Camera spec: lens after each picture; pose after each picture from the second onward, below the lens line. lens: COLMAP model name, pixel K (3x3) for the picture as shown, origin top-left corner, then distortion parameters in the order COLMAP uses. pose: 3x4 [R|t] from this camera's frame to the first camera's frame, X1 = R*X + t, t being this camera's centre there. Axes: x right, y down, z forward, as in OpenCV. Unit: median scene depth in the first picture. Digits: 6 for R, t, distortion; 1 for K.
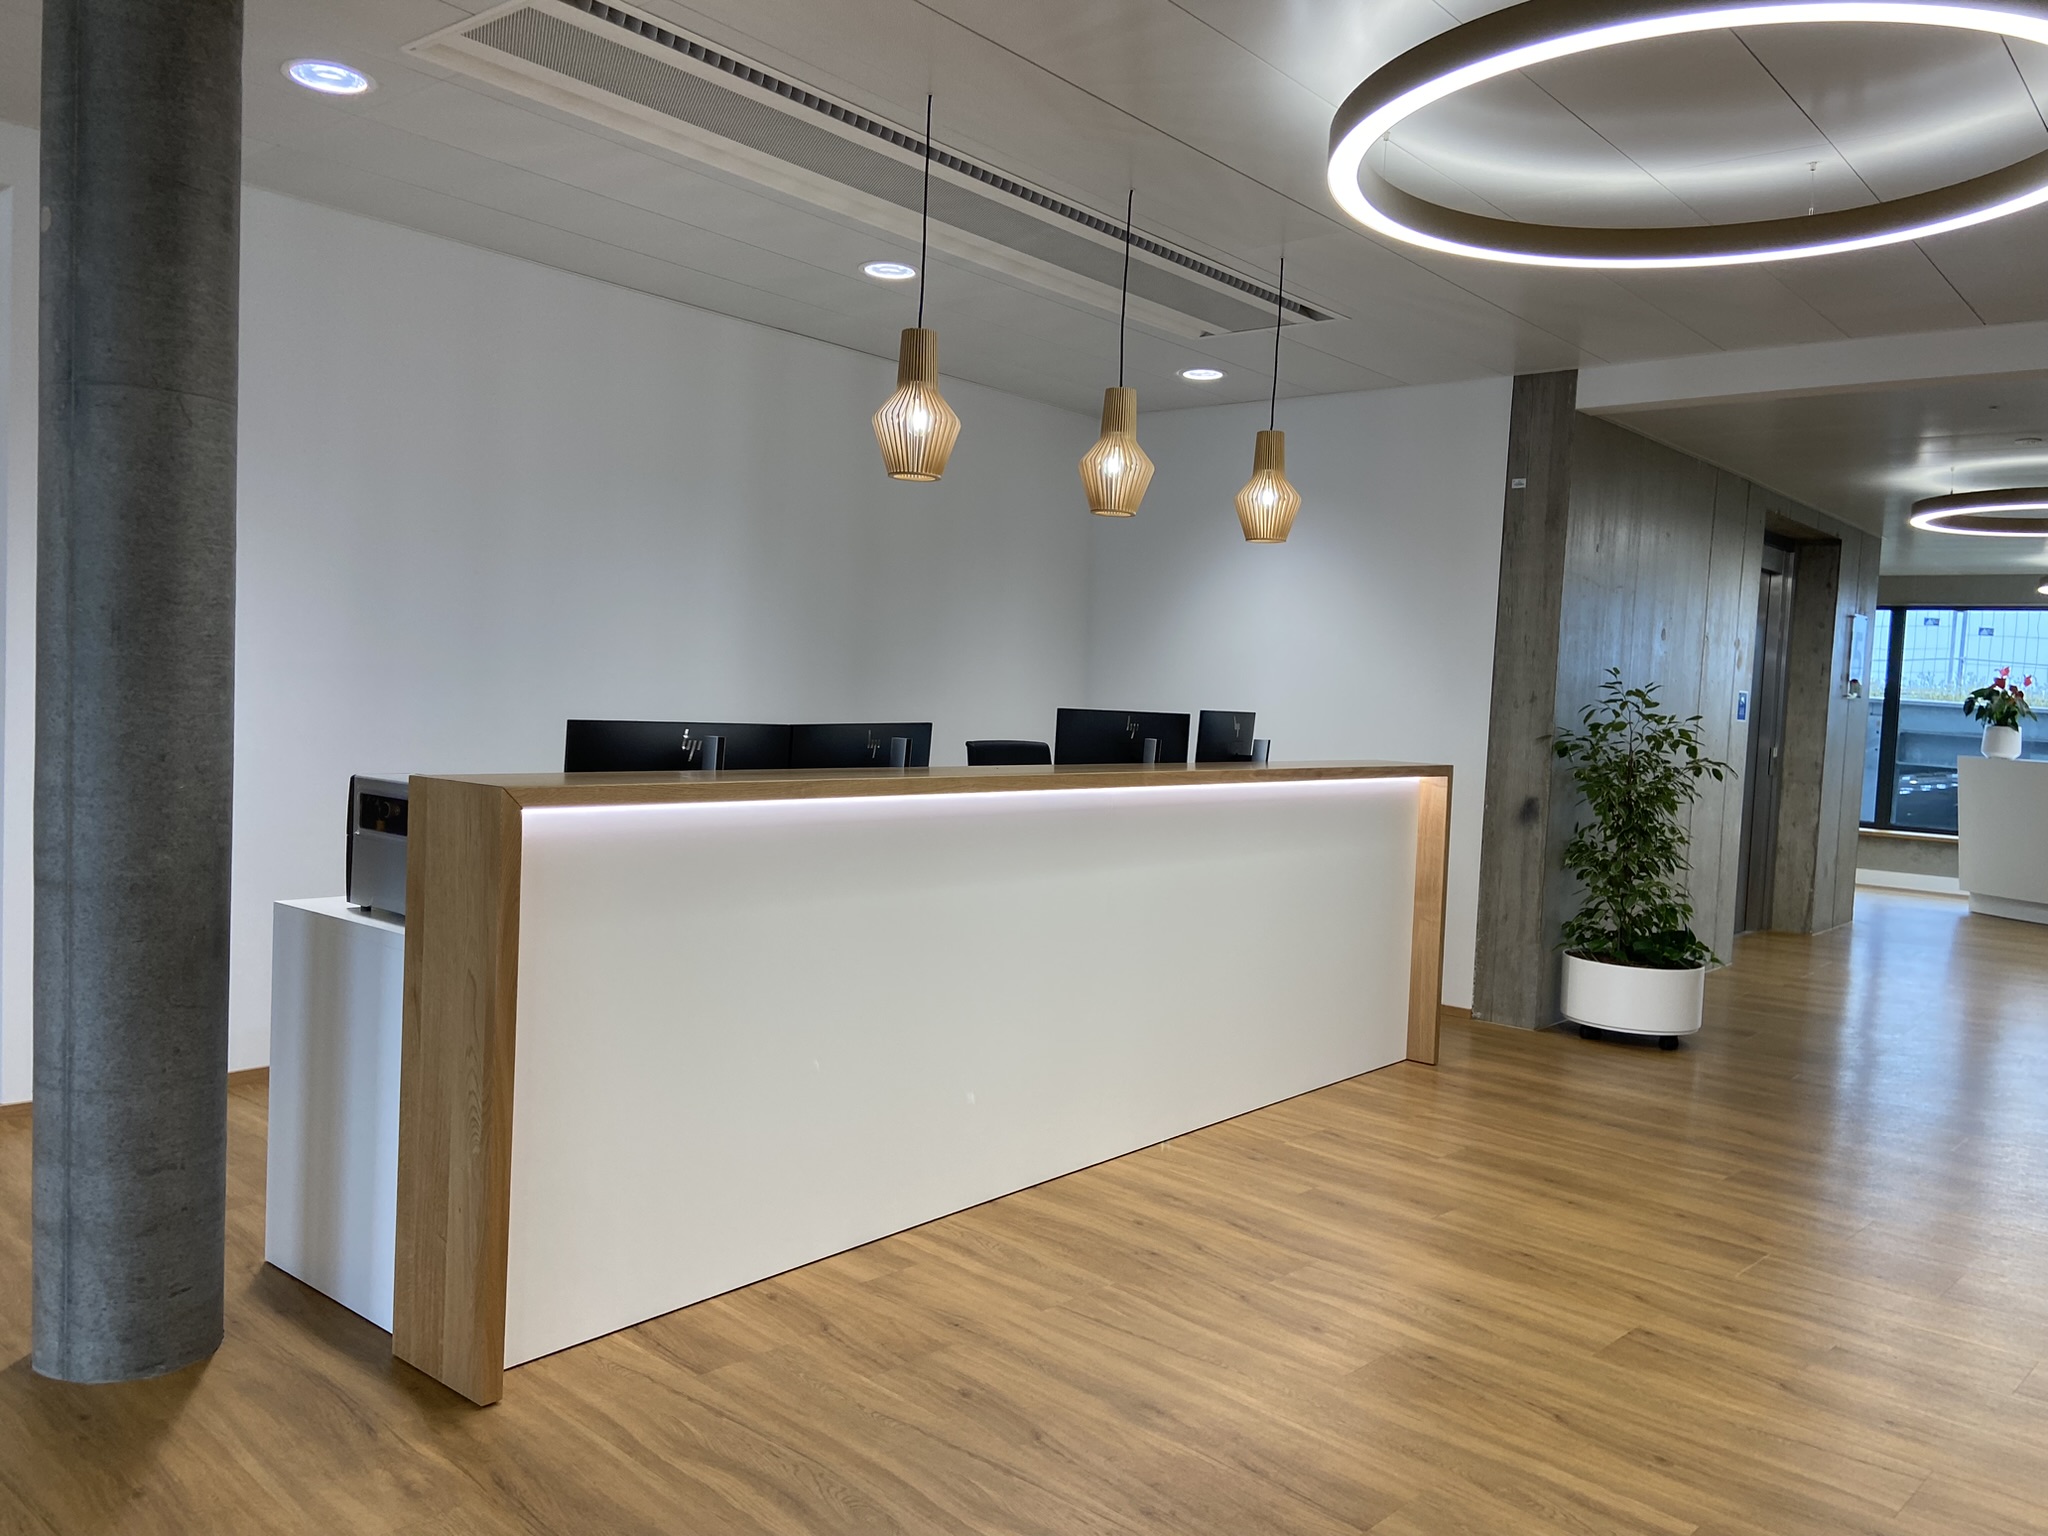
lens RADIAL K [[1543.7, 0, 1025.5], [0, 1543.7, 766.1], [0, 0, 1]] dist [0.126381, -0.165330]
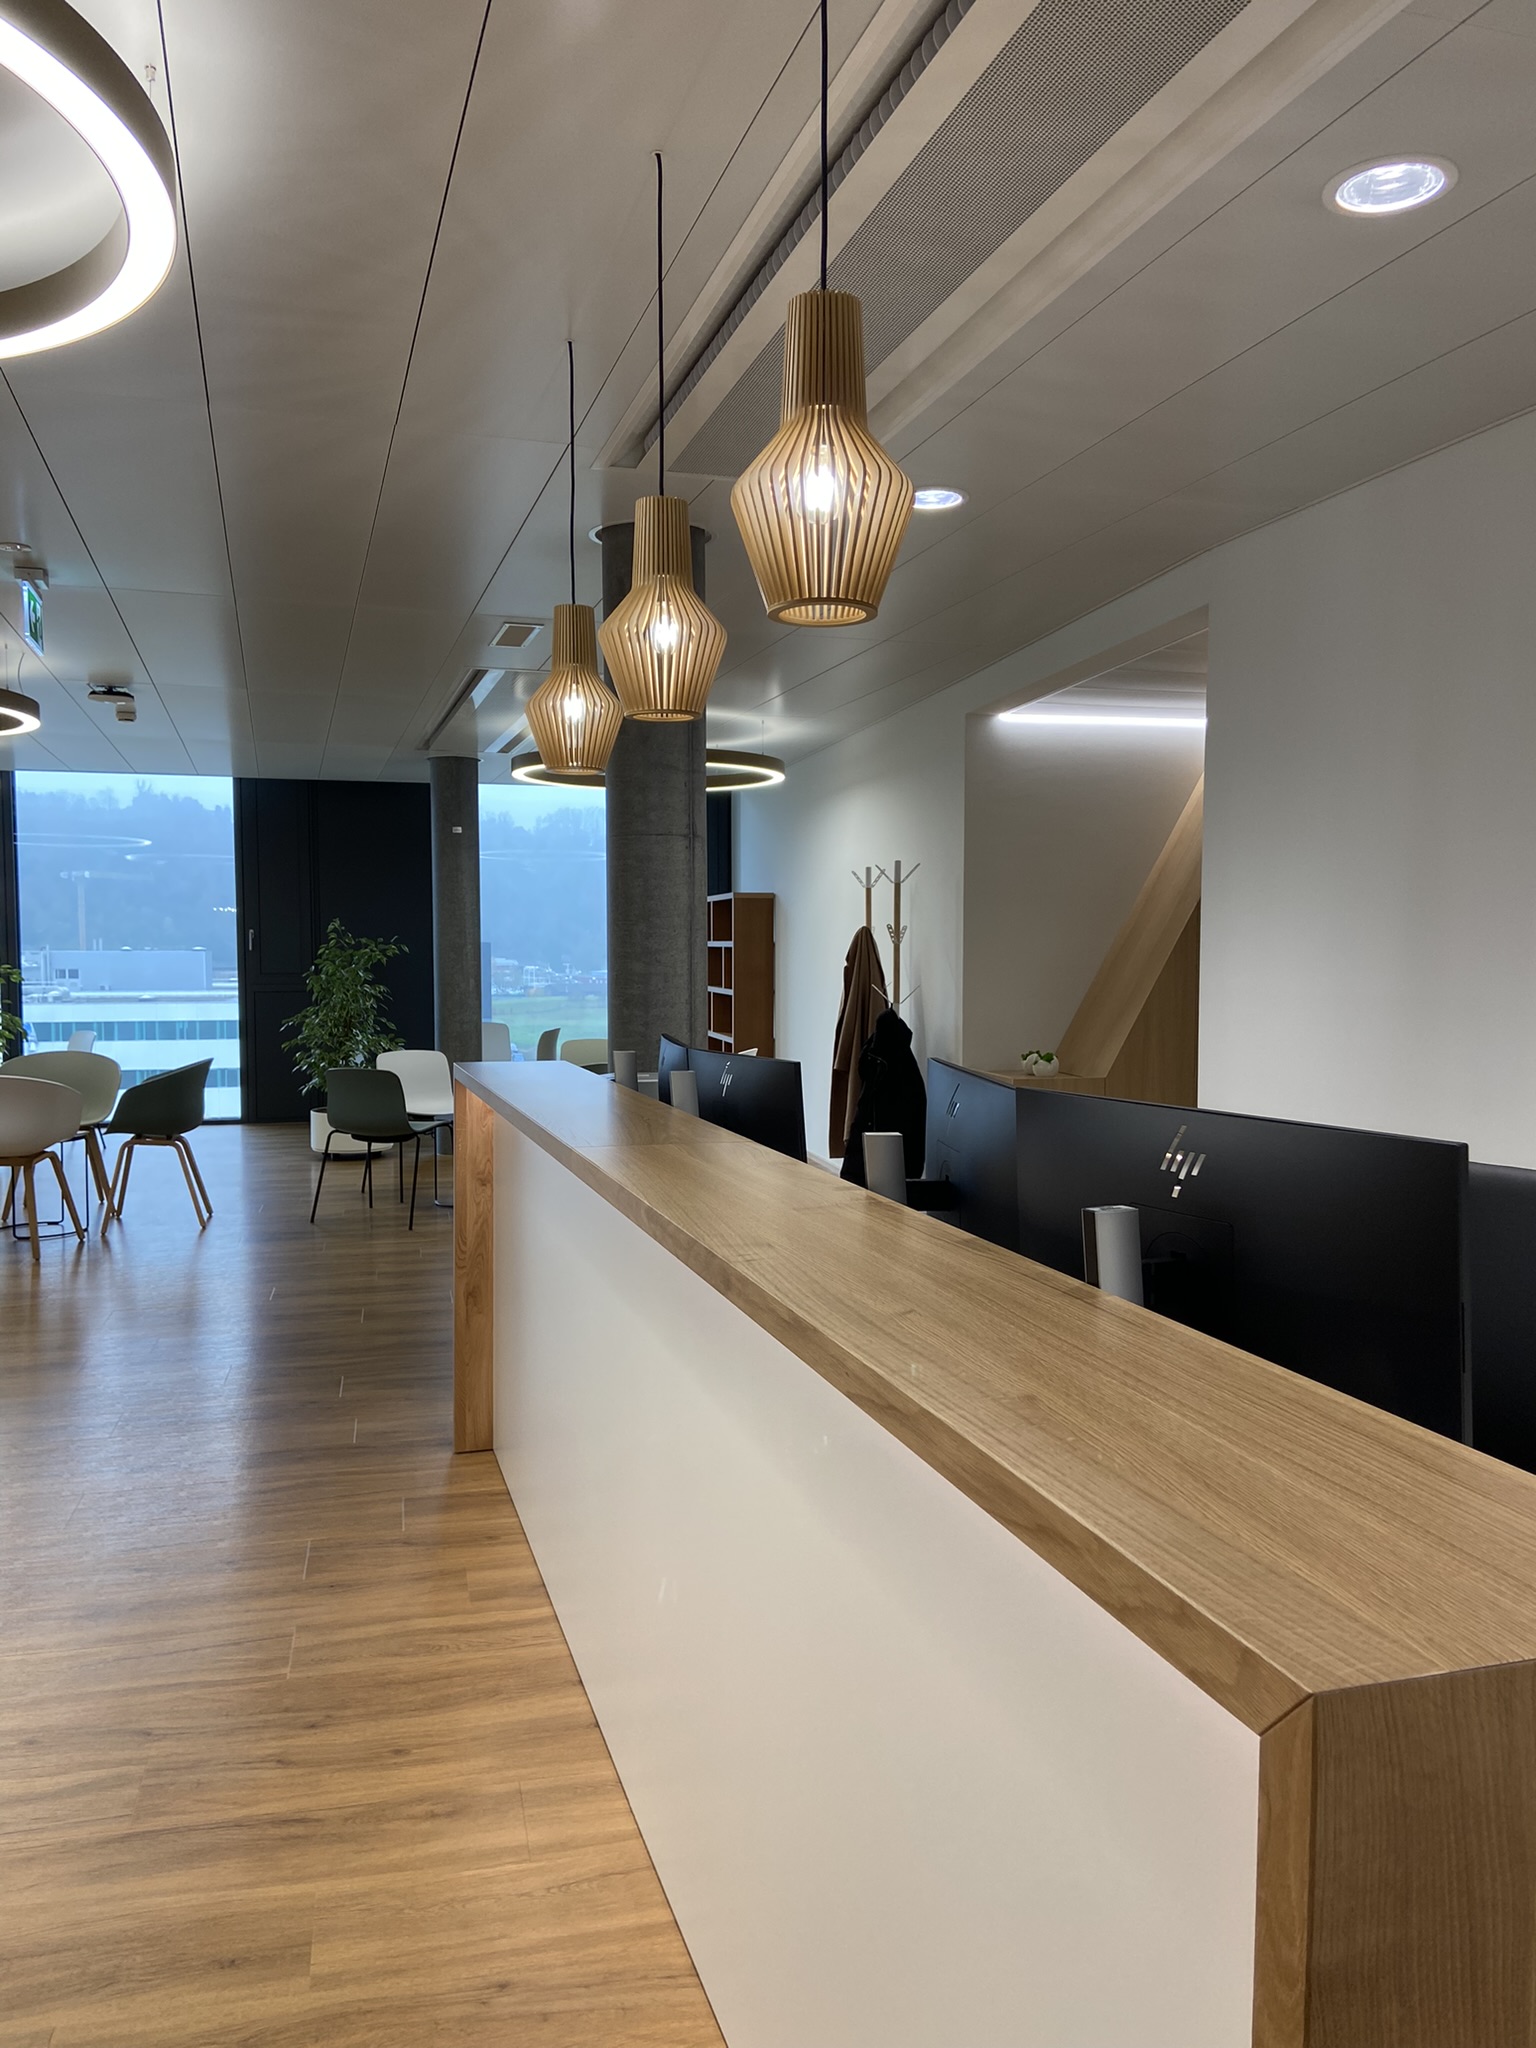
lens RADIAL K [[1543.7, 0, 769.9], [0, 1543.7, 1031.7], [0, 0, 1]] dist [0.126381, -0.165330]
pose [[-0.539562, 0.006743, -0.841919, 0.508663], [-0.066071, 0.996545, 0.050324, -0.073045], [0.839350, 0.082780, -0.537252, 1.300005]]
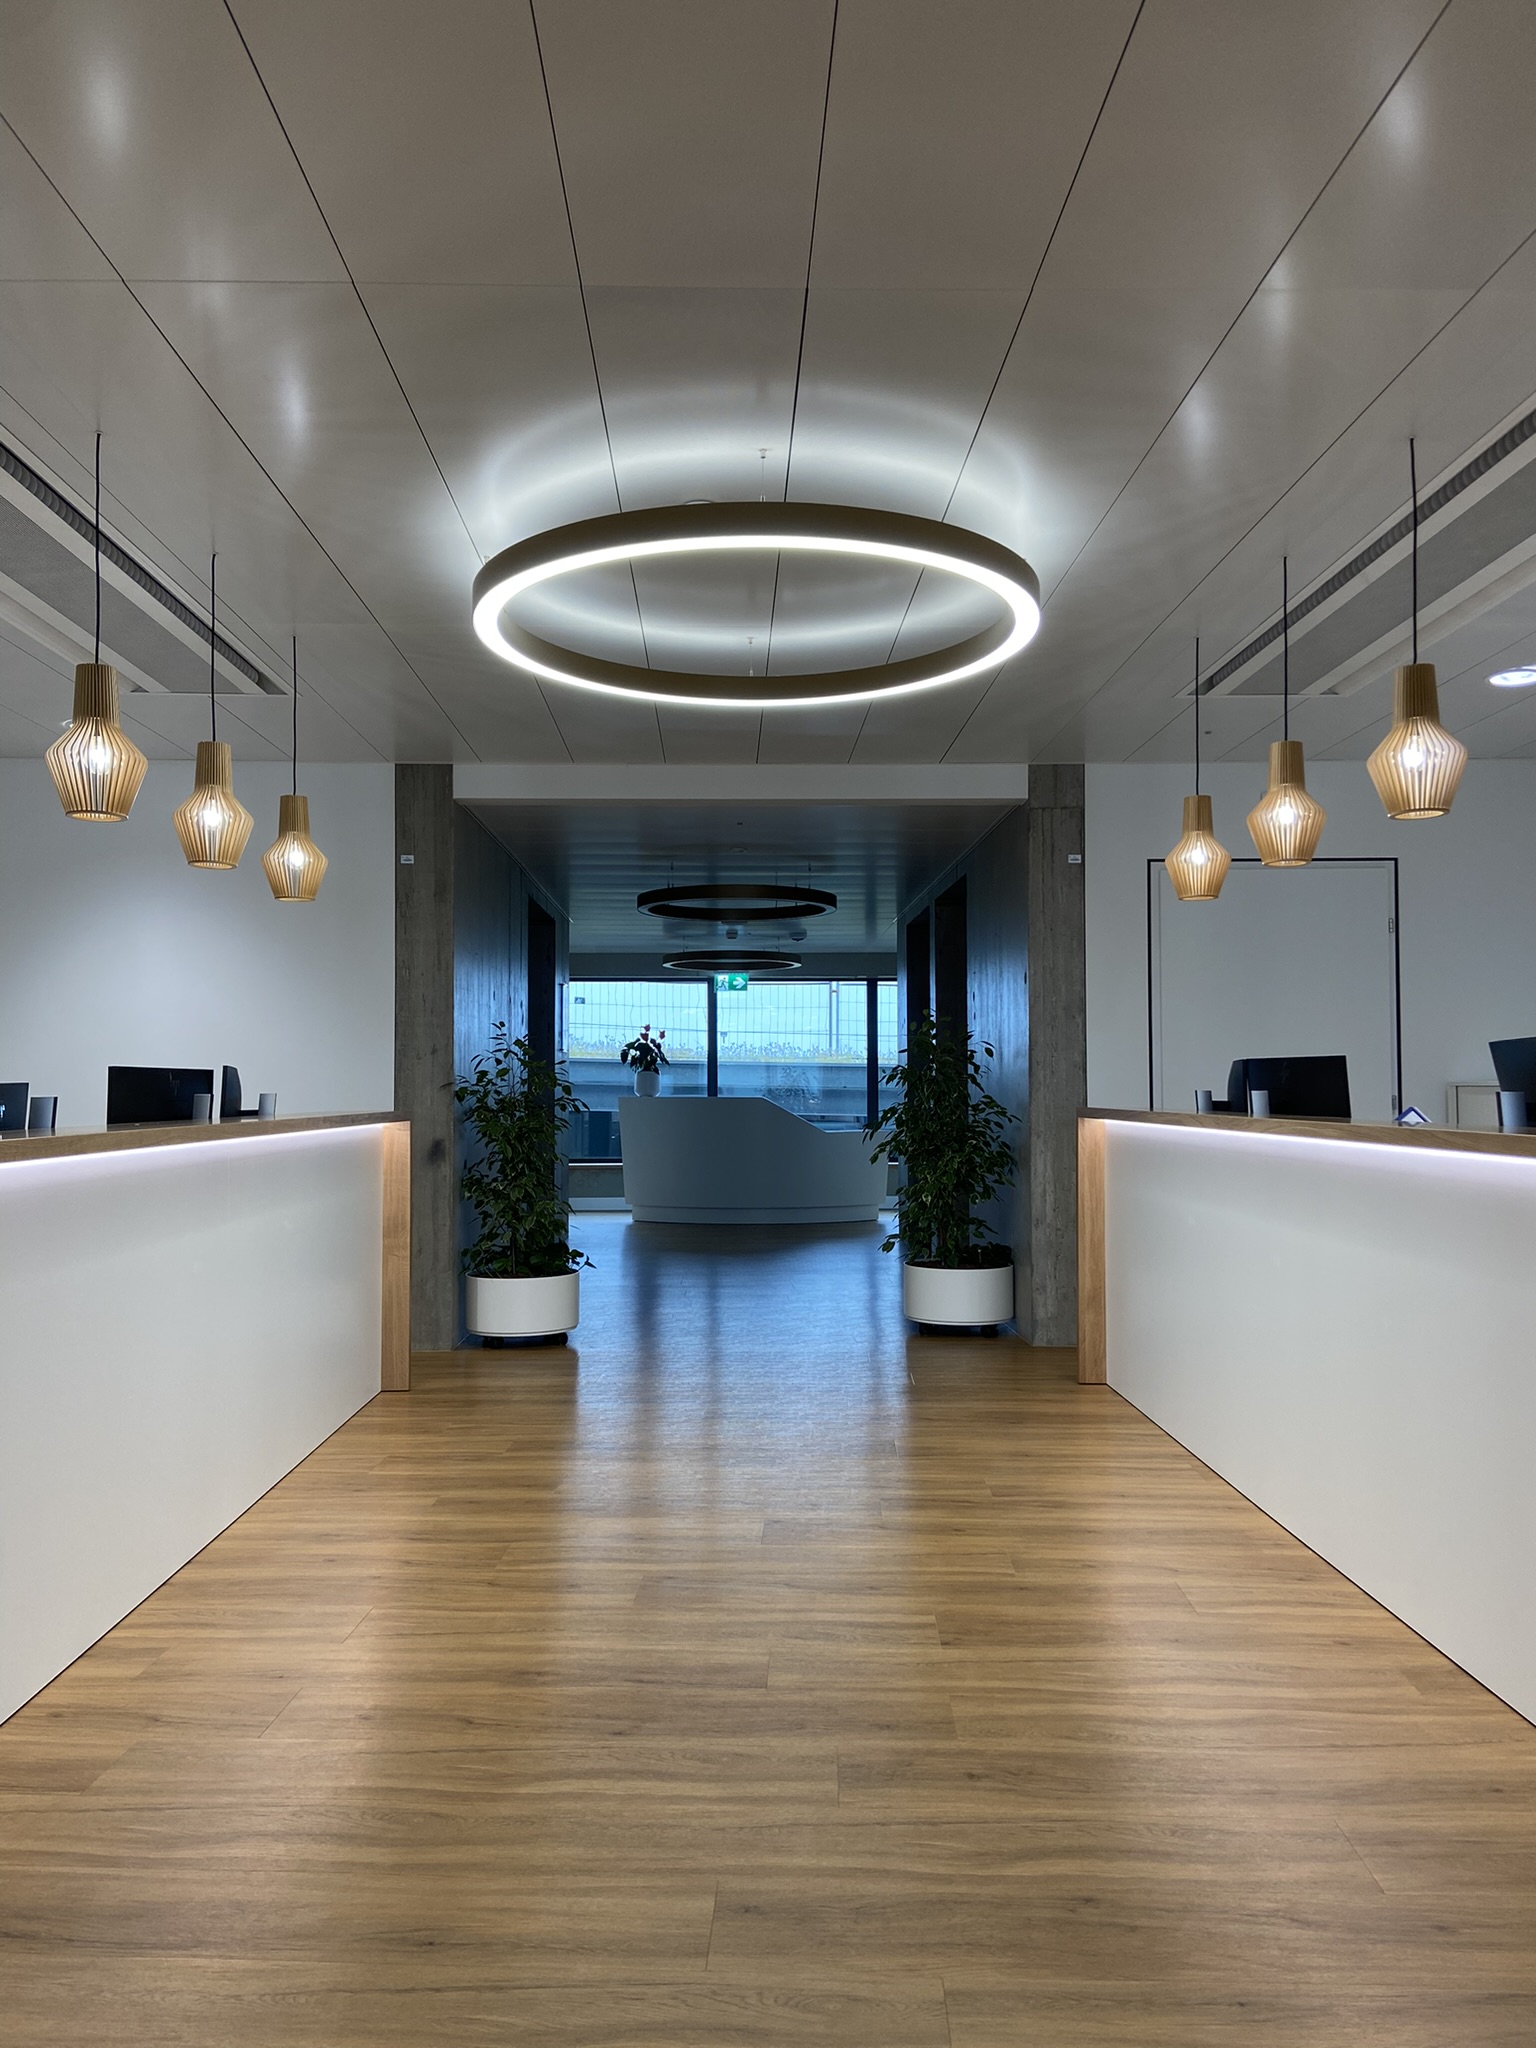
lens RADIAL K [[1543.7, 0, 769.9], [0, 1543.7, 1031.7], [0, 0, 1]] dist [0.126381, -0.165330]
pose [[0.746409, -0.022291, 0.665114, -0.334360], [0.069209, 0.996620, -0.044267, 0.012643], [-0.661879, 0.079073, 0.745429, 0.017509]]
